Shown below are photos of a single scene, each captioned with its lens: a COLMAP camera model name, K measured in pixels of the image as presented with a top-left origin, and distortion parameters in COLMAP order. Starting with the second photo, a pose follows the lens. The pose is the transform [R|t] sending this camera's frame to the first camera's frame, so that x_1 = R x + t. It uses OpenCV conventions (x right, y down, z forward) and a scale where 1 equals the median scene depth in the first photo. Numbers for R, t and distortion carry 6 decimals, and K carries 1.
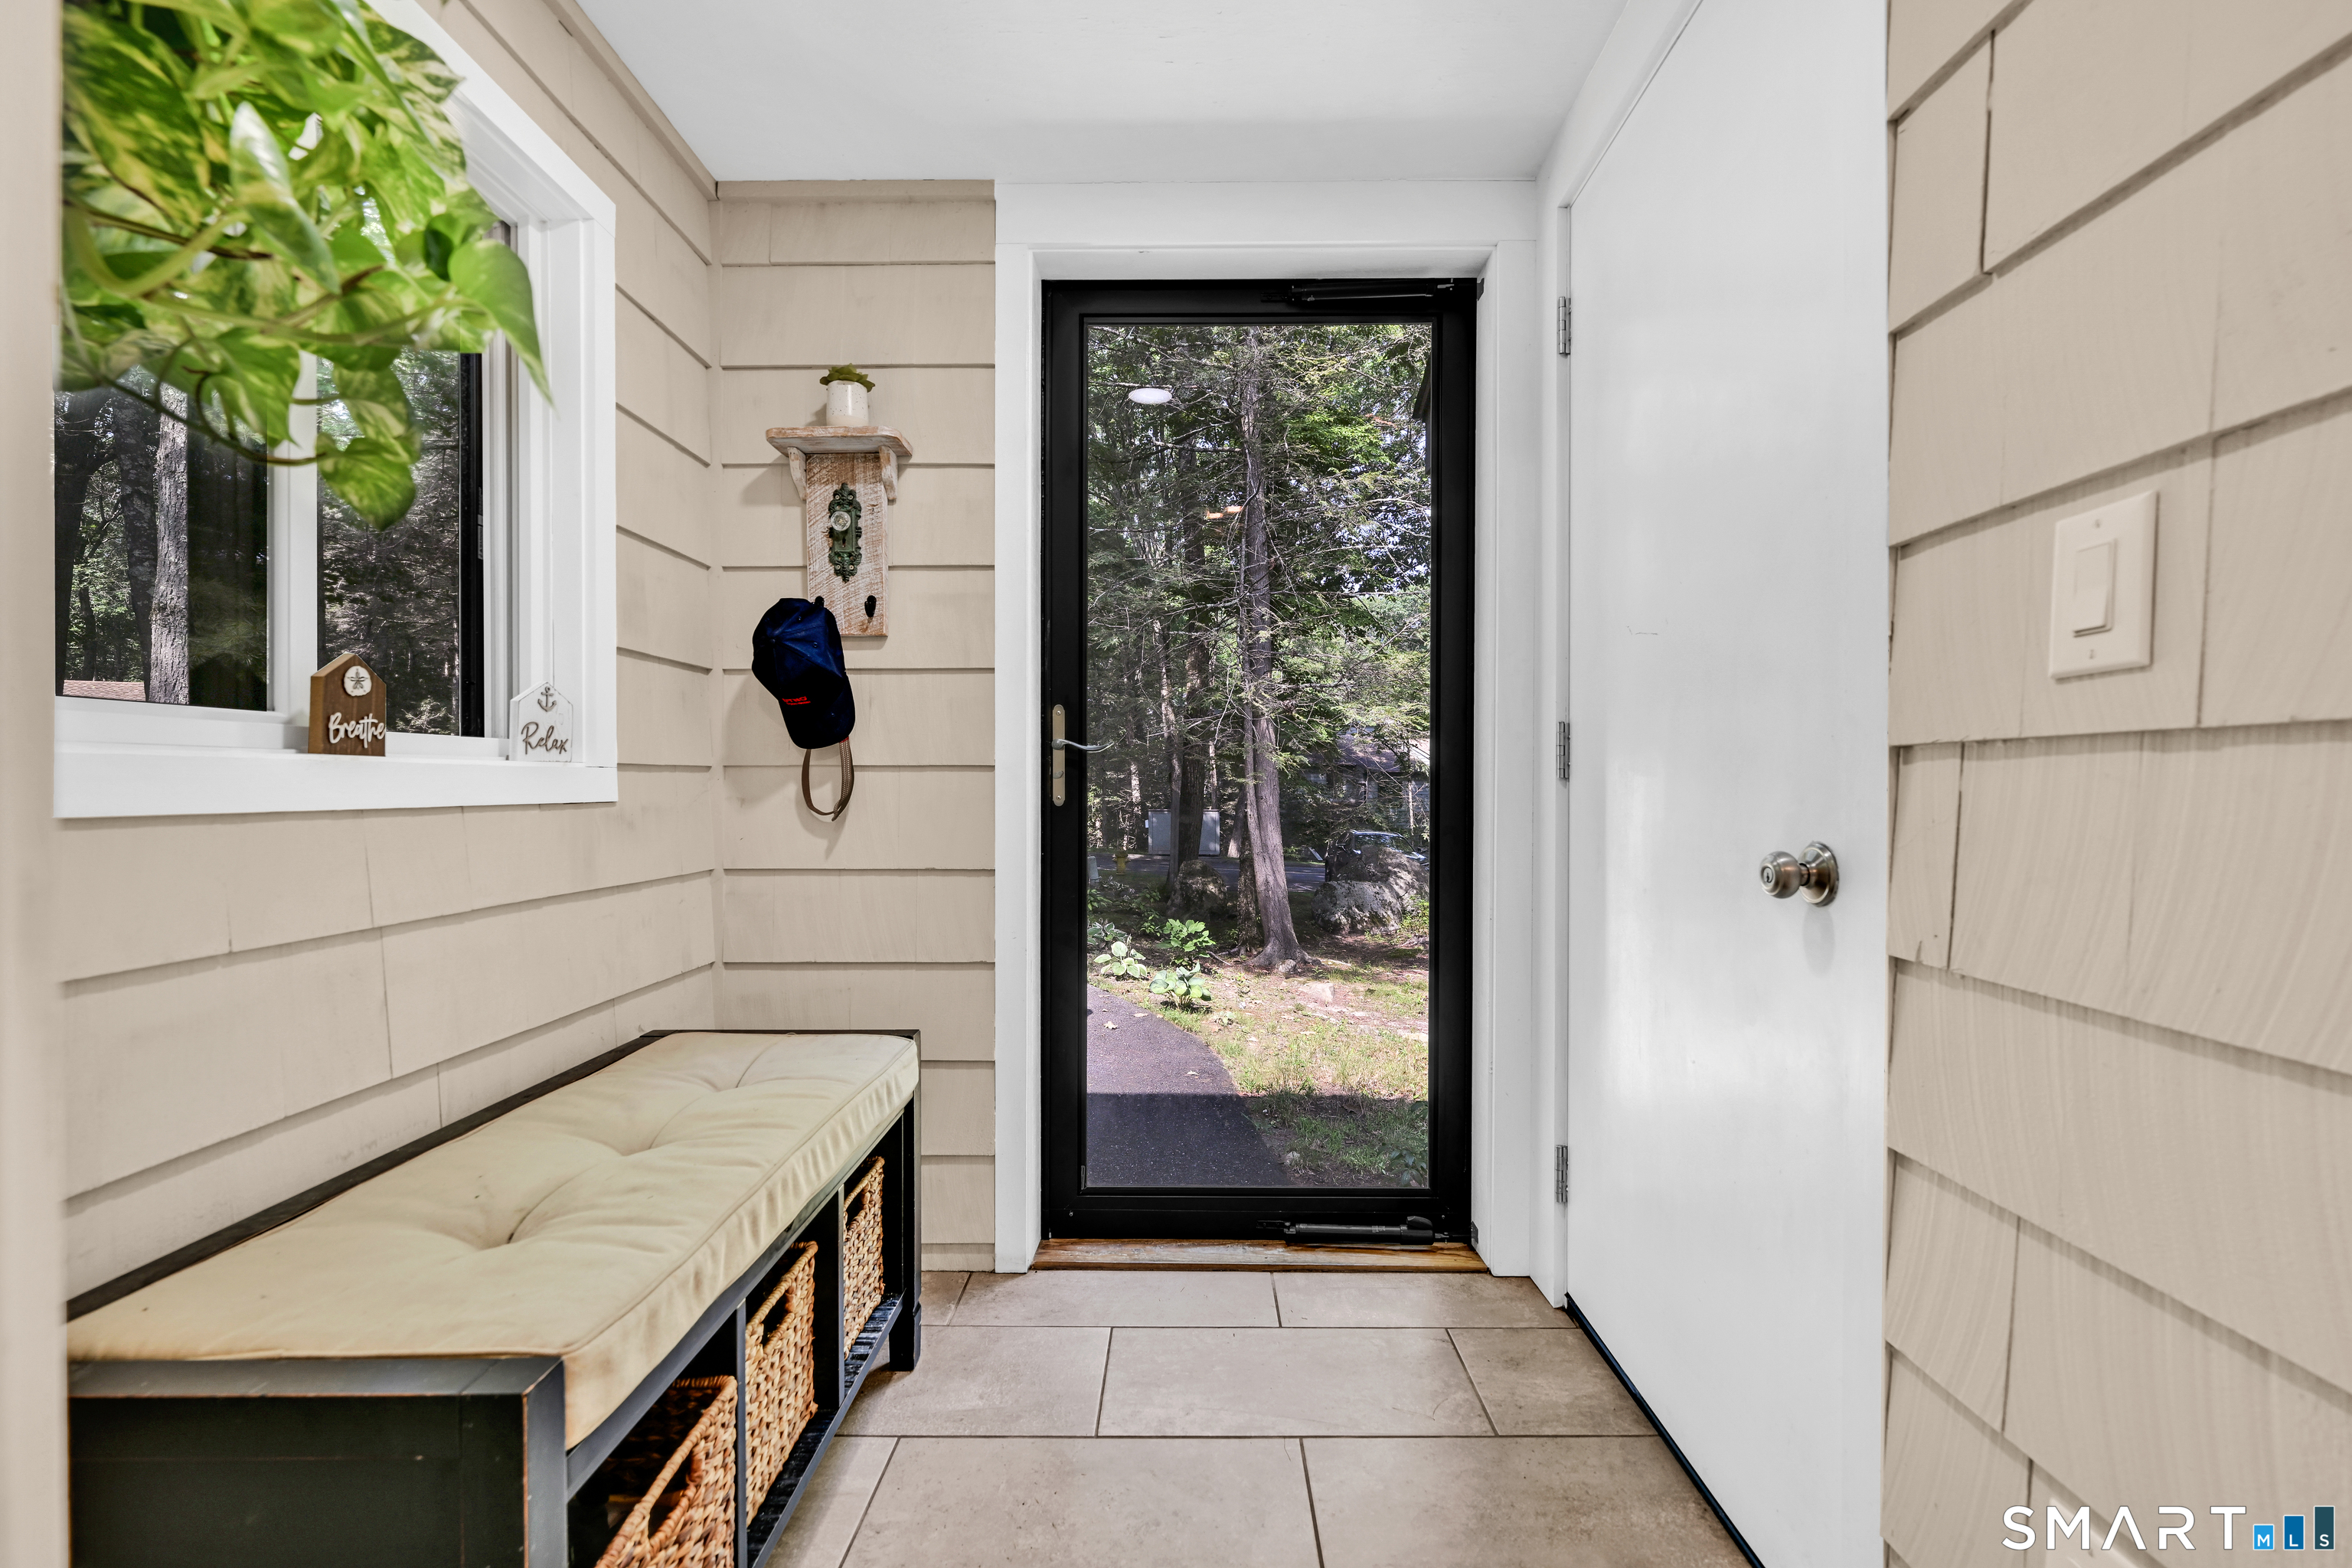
lens RADIAL K [[1081.8, 0, 1175.8], [0, 1081.8, 779.1], [0, 0, 1]] dist [-0.000316, 0.000022]
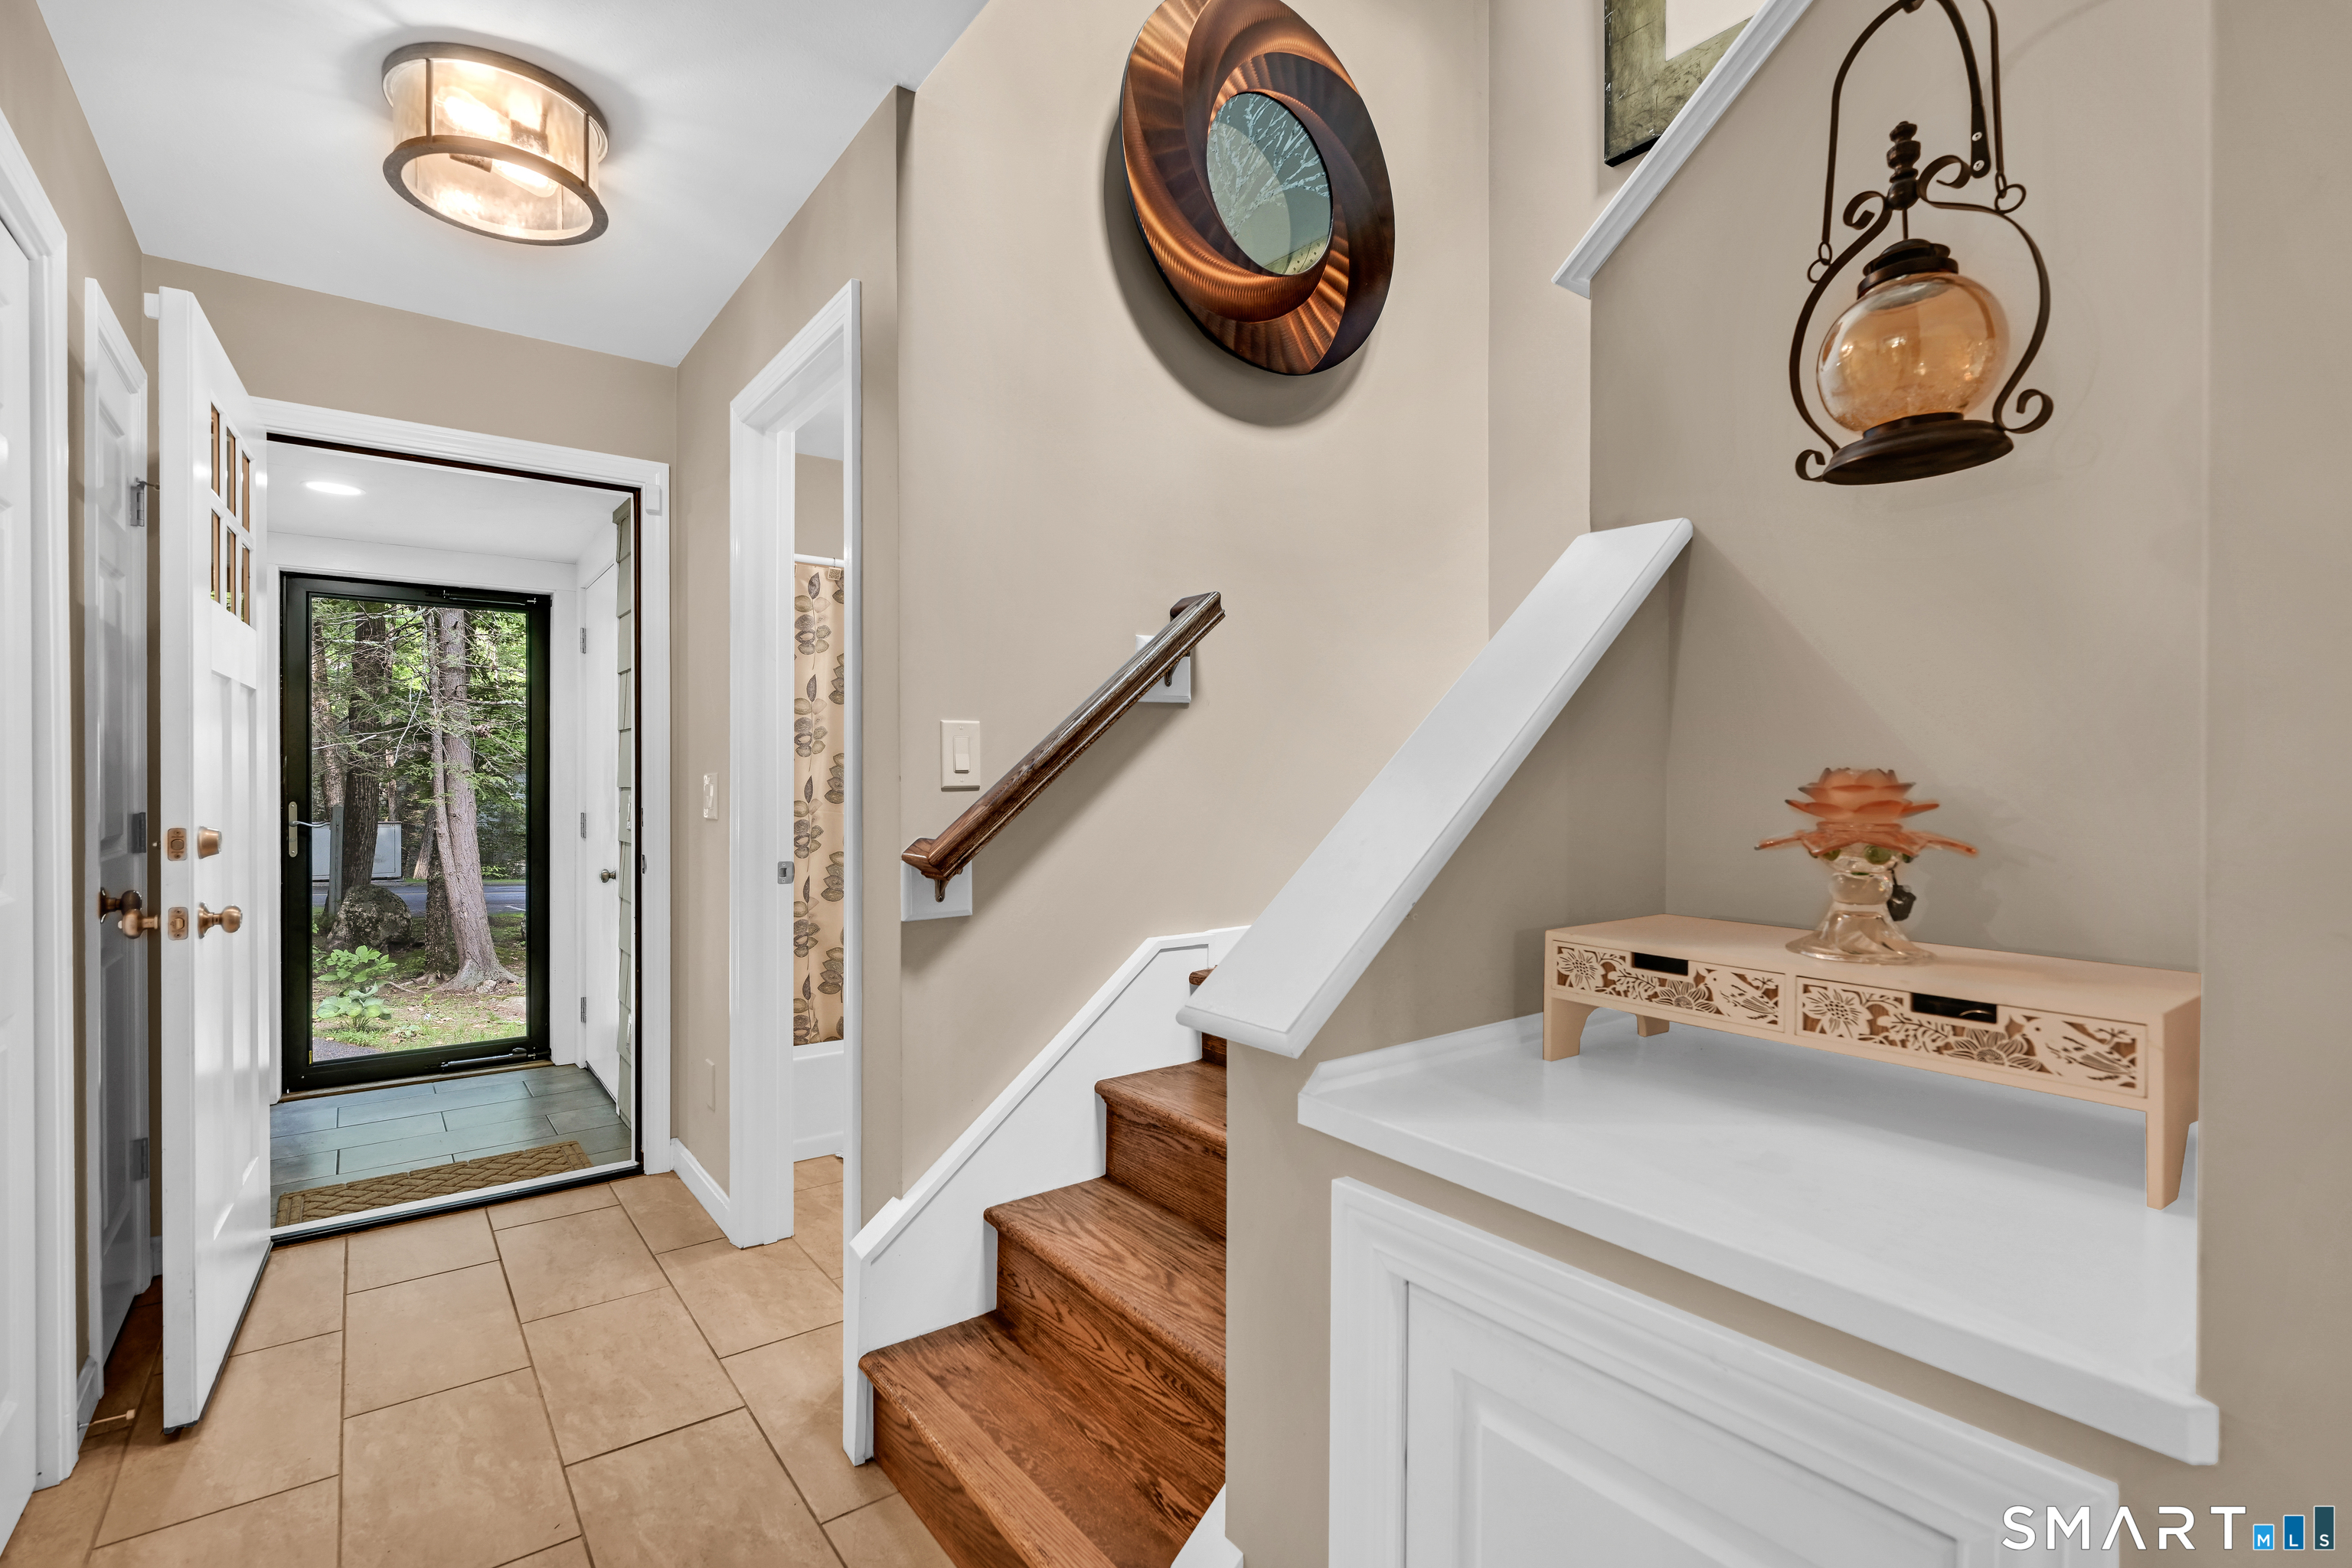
lens RADIAL K [[1081.8, 0, 1182.0], [0, 1081.8, 775.9], [0, 0, 1]] dist [-0.000316, 0.000022]
pose [[0.786677, 0.005651, 0.617339, -0.012108], [-0.001204, 0.999970, -0.007619, -0.021721], [-0.617363, 0.005251, 0.786661, -0.290033]]
